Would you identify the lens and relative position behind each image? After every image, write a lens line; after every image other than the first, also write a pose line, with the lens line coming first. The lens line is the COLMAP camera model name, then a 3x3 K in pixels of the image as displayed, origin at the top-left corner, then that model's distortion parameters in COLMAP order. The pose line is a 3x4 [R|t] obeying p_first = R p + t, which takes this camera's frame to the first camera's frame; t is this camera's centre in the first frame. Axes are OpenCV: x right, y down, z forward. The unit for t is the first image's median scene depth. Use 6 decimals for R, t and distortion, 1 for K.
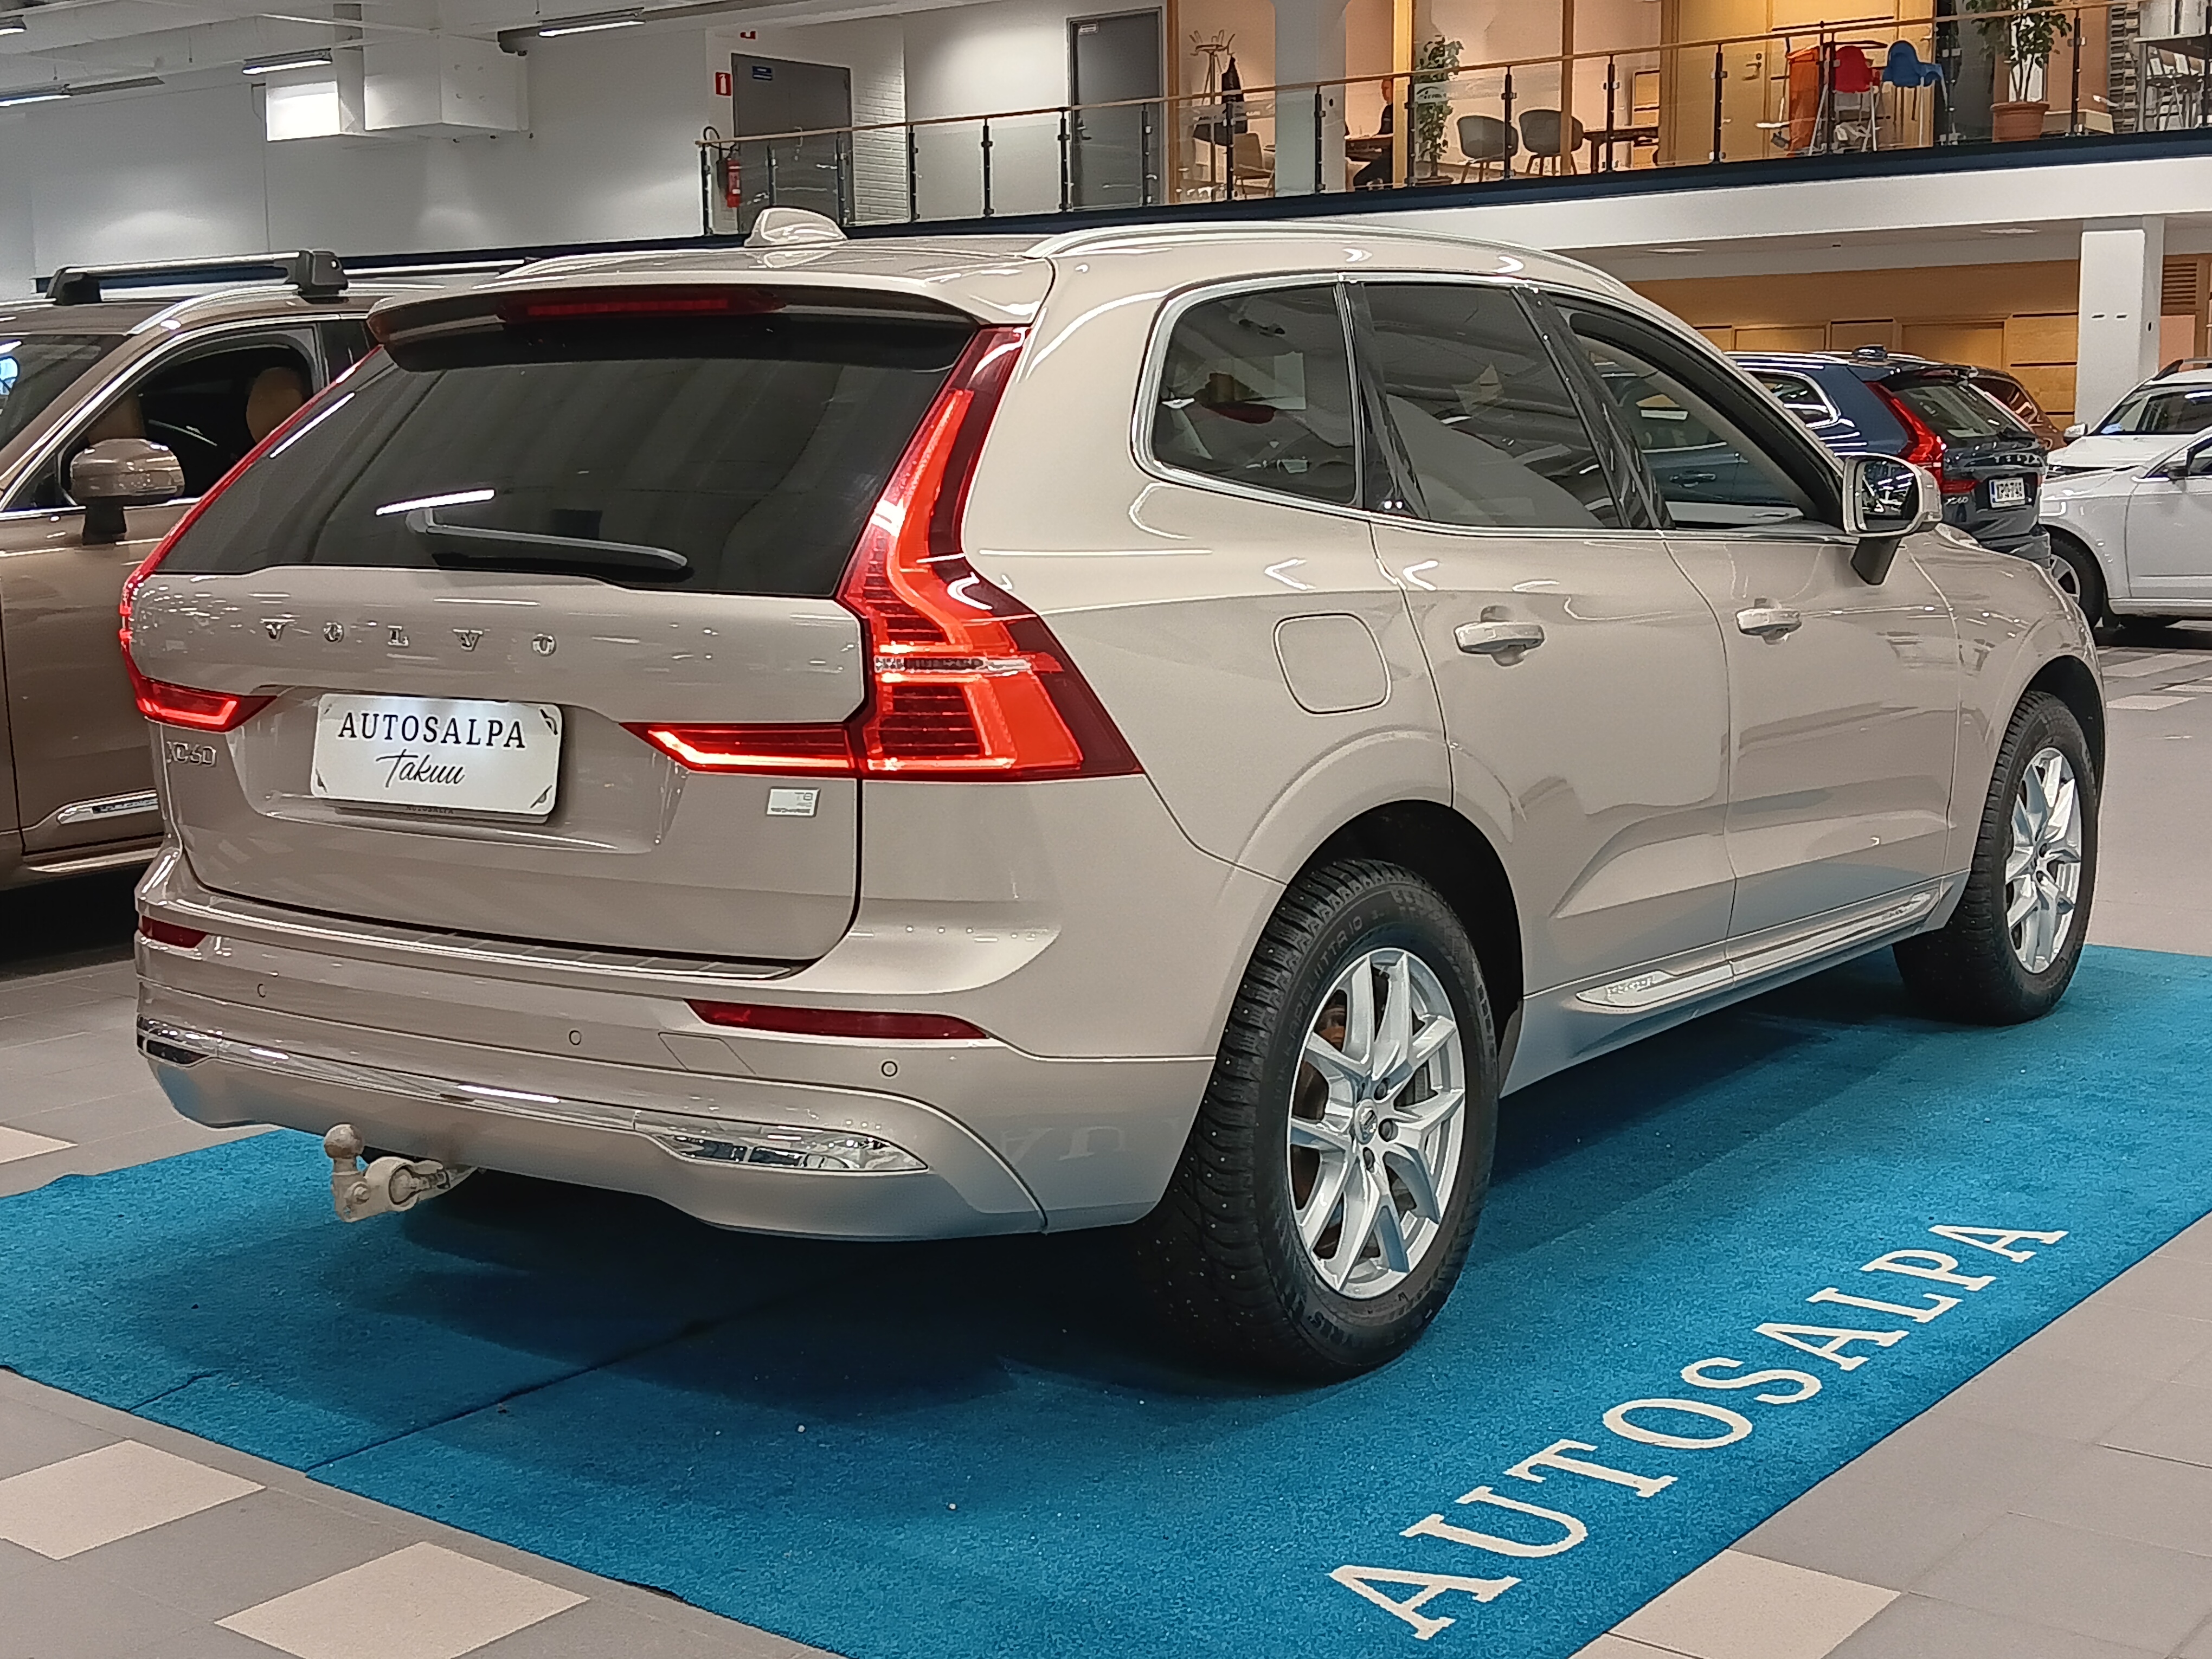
lens RADIAL K [[2979.9, 0, 1102.1], [0, 2979.9, 826.8], [0, 0, 1]] dist [0.193271, -0.521144]
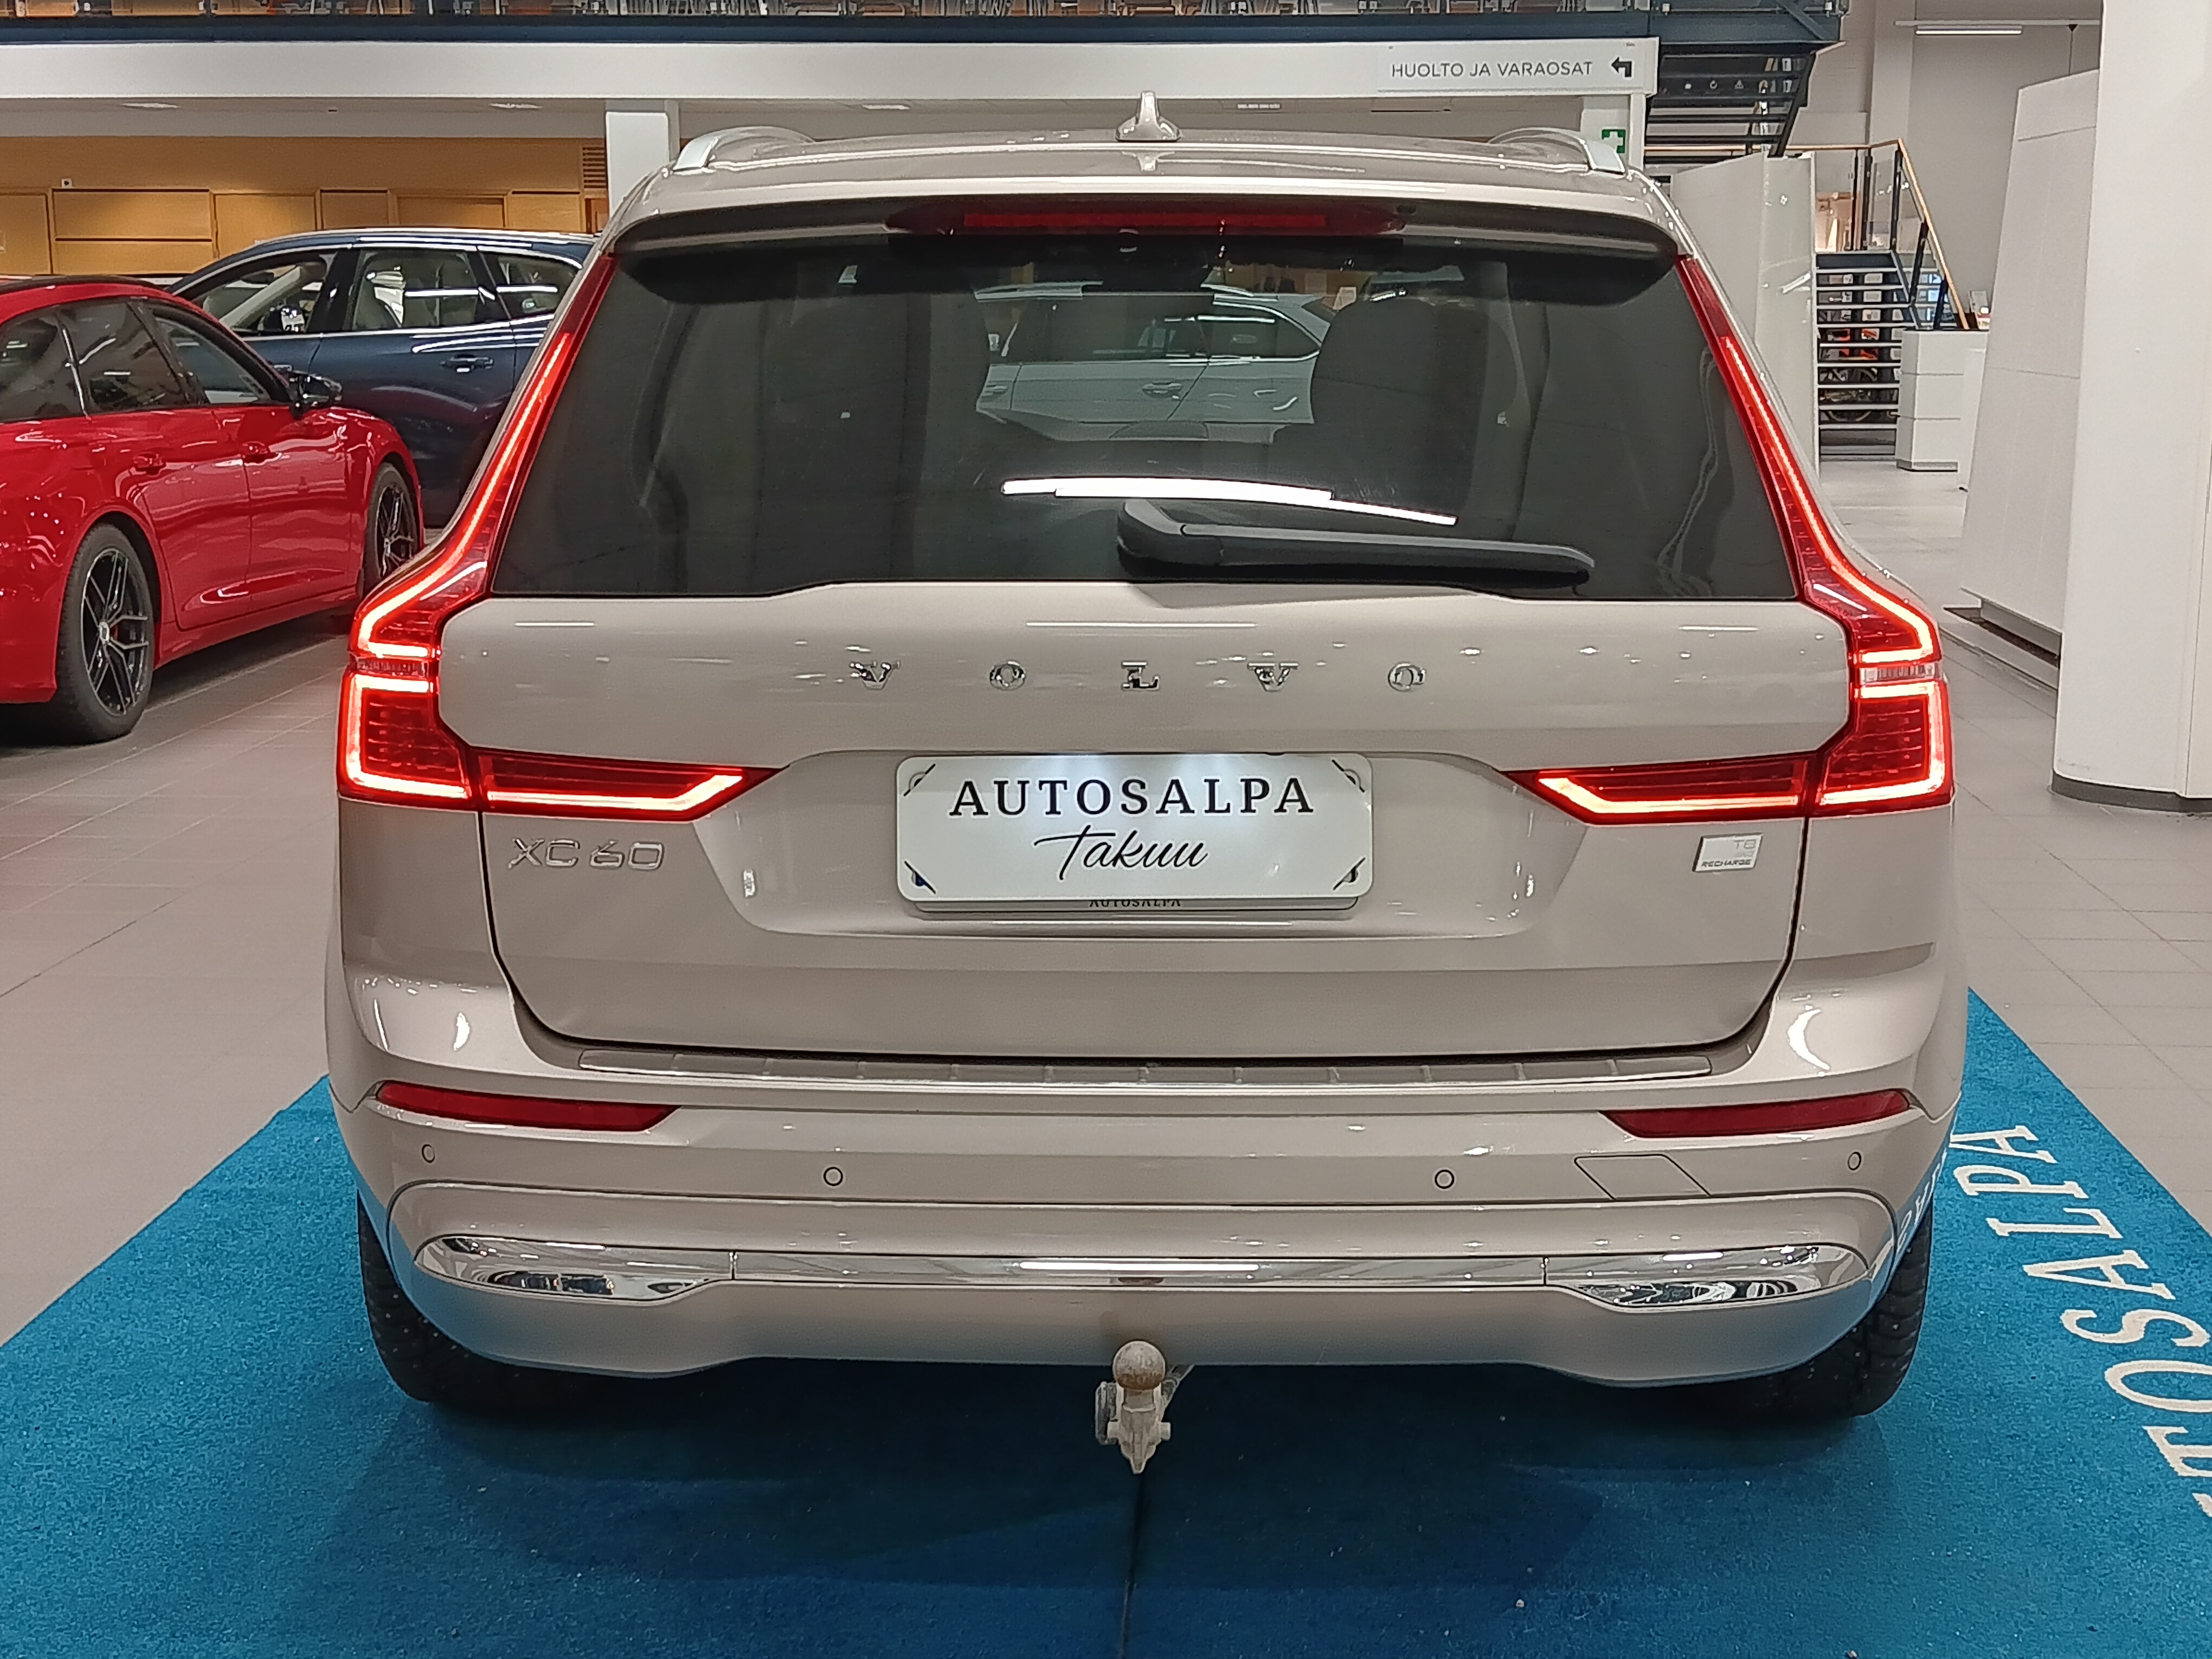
lens RADIAL K [[2979.9, 0, 1102.1], [0, 2979.9, 826.8], [0, 0, 1]] dist [0.193271, -0.521144]
pose [[0.812182, -0.092900, 0.575959, -0.654066], [0.066707, 0.995553, 0.066513, -0.074371], [-0.579577, -0.015600, 0.814768, 0.400723]]
